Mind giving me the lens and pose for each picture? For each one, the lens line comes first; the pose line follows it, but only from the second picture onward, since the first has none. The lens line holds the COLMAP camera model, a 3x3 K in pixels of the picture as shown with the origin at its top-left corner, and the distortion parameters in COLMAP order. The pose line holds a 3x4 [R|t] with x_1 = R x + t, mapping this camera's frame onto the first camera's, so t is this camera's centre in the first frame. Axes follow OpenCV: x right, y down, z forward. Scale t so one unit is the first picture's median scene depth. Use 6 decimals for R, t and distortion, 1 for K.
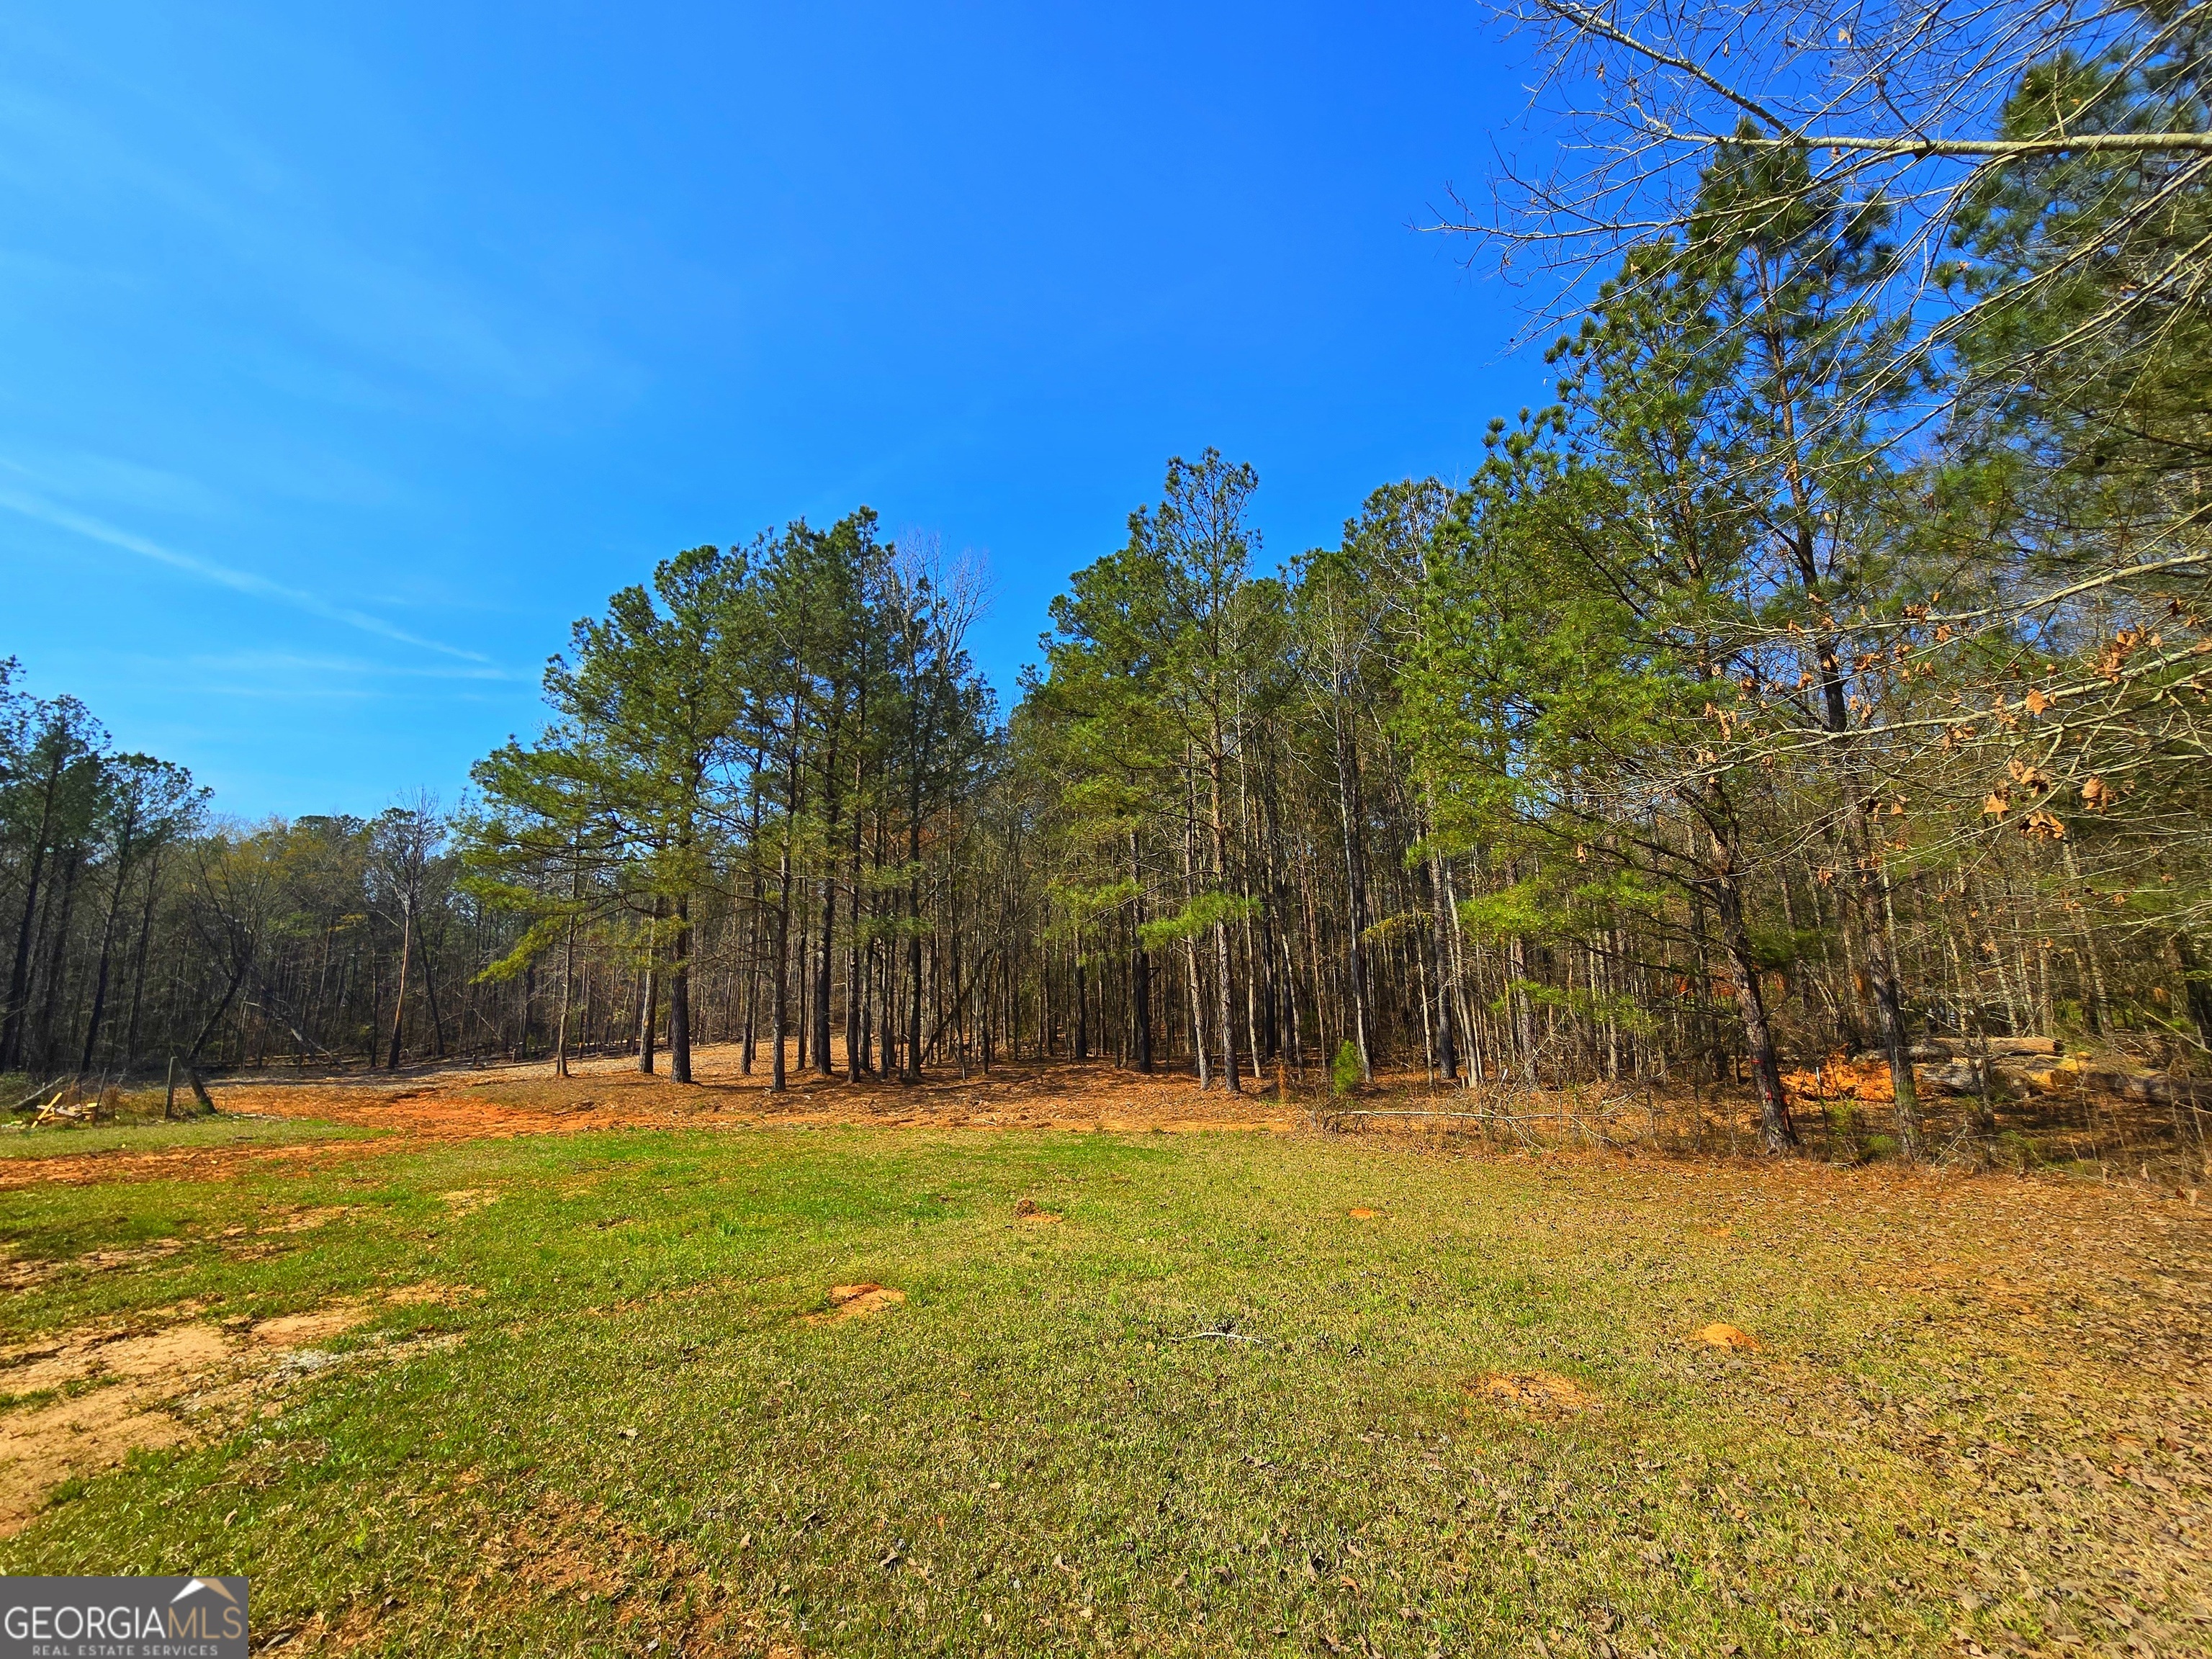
lens RADIAL K [[911.6, 0, 1127.2], [0, 911.6, 826.6], [0, 0, 1]] dist [-0.003529, -0.000012]
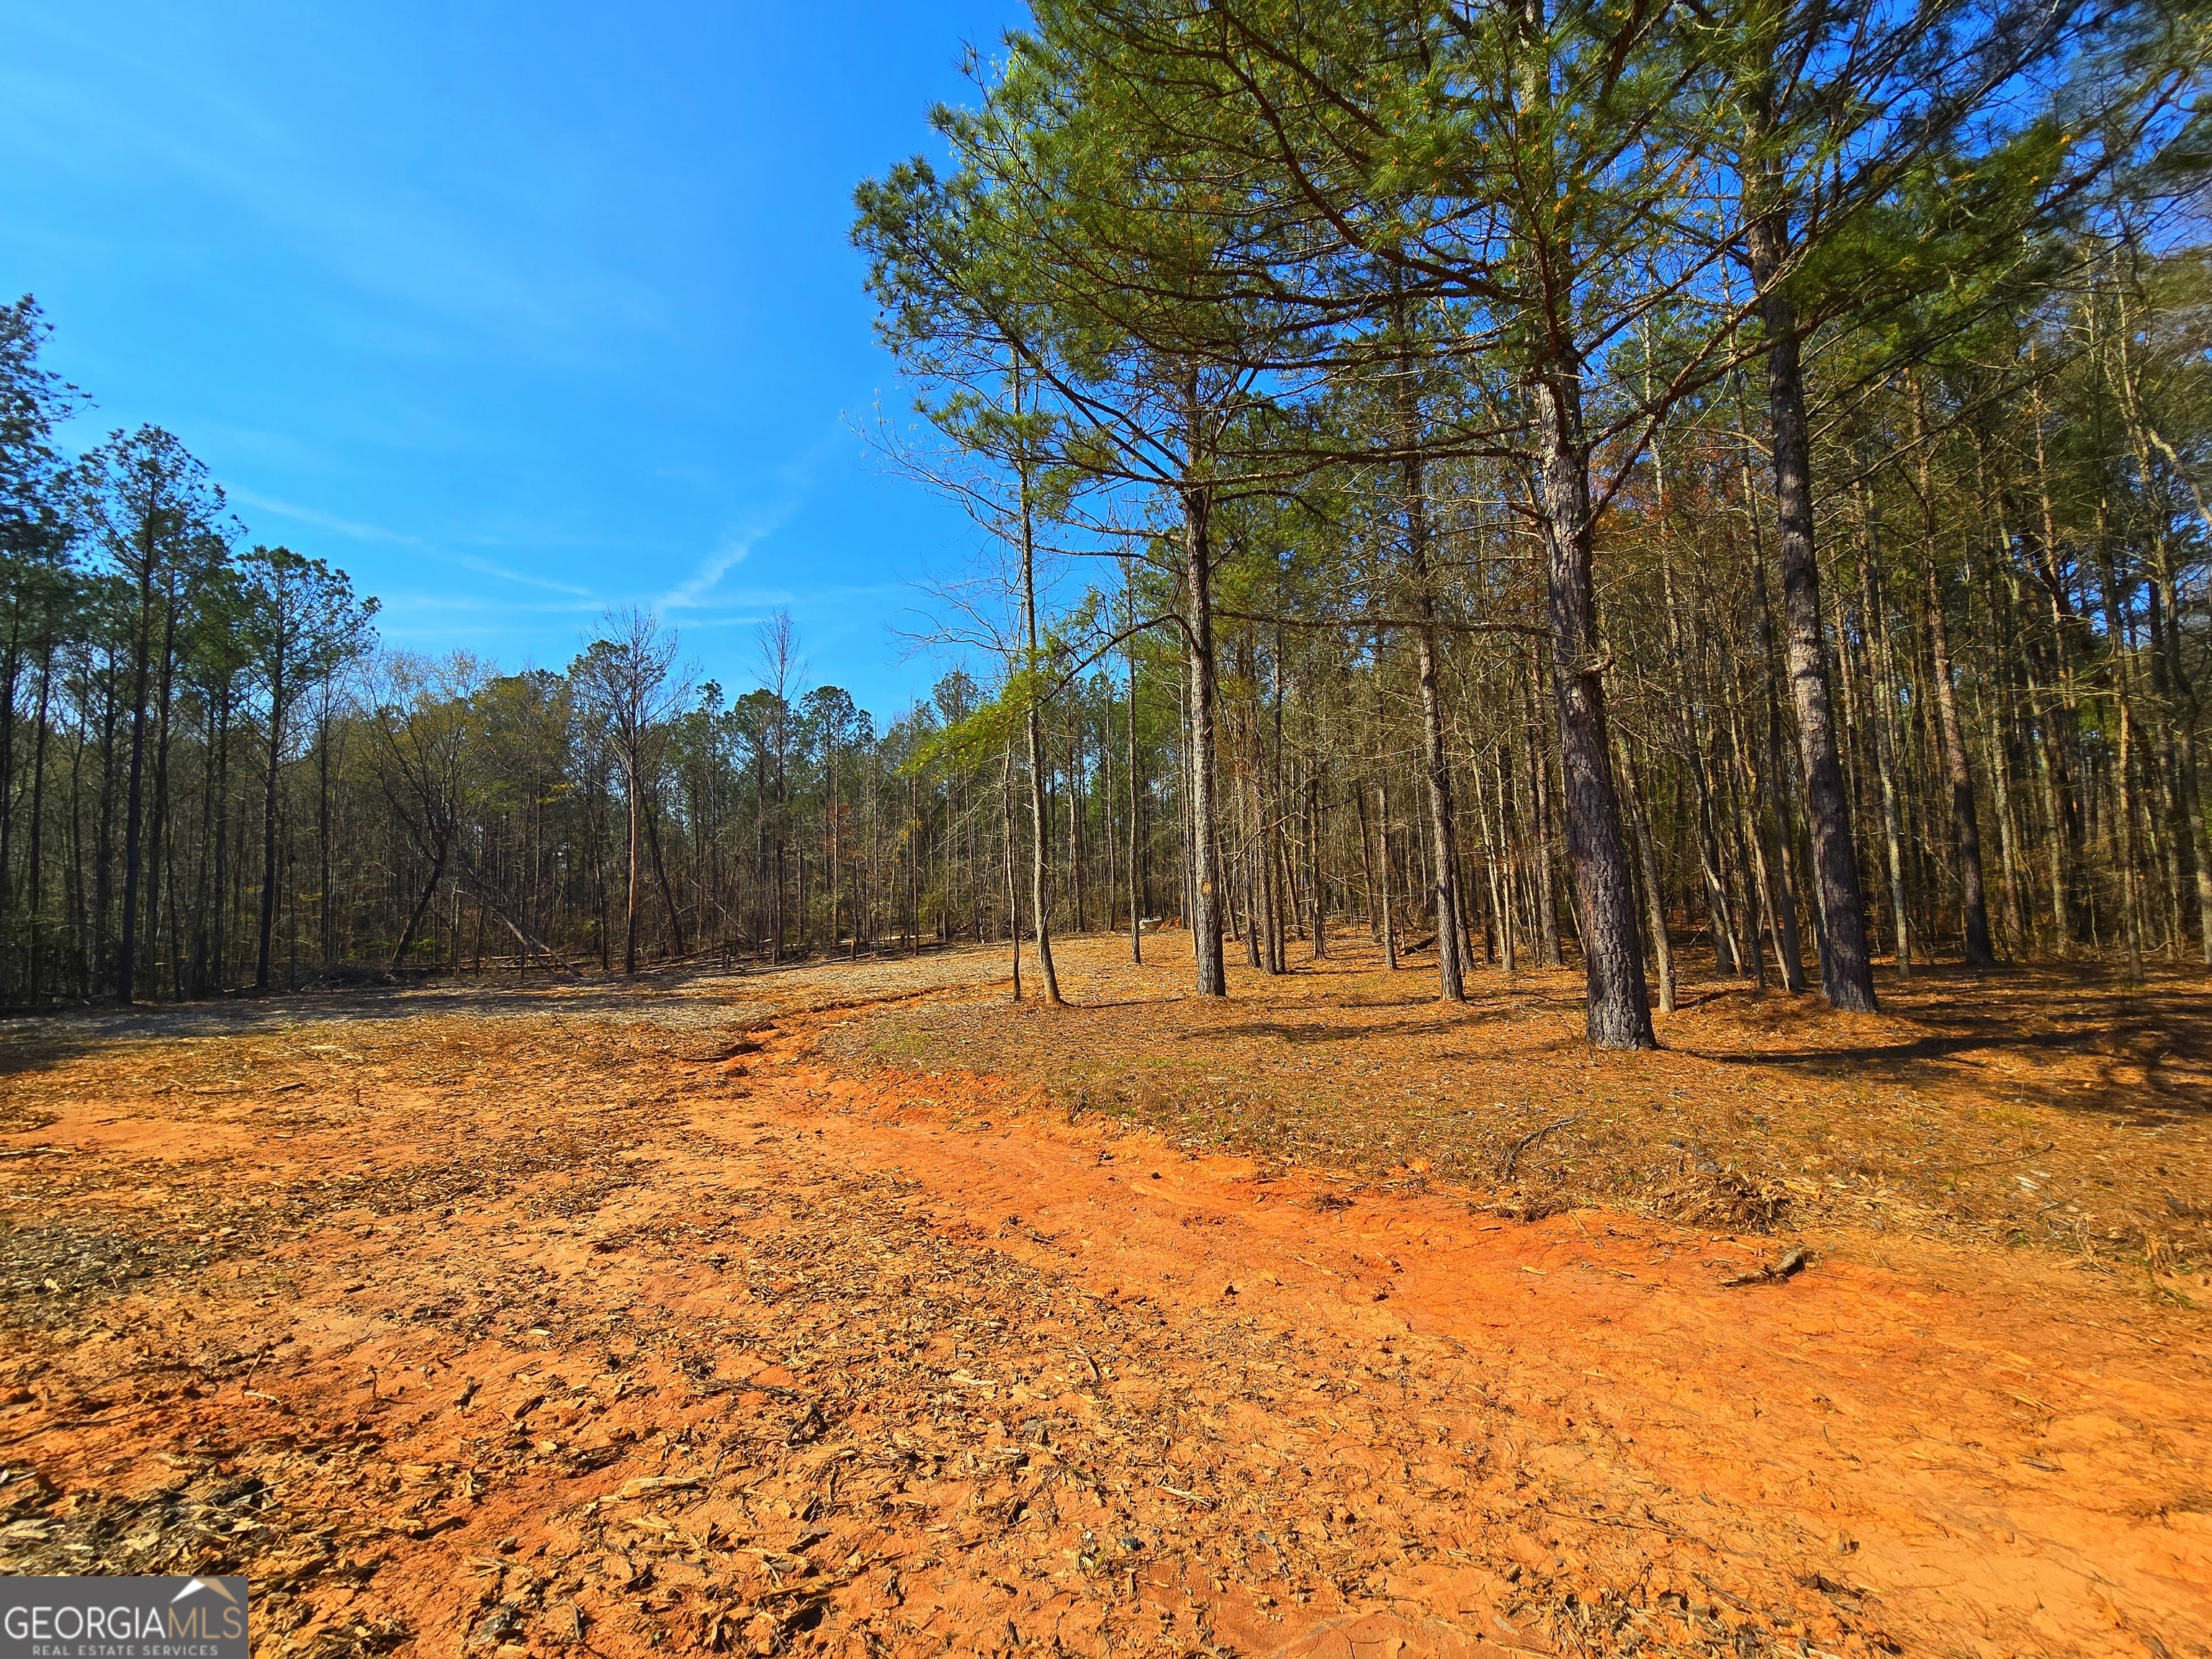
lens RADIAL K [[911.6, 0, 1116.8], [0, 911.6, 819.3], [0, 0, 1]] dist [-0.003529, -0.000012]
pose [[0.988629, -0.019257, -0.149136, -0.517538], [0.033307, 0.995175, 0.092292, 0.145963], [0.146639, -0.096210, 0.984500, 0.578940]]
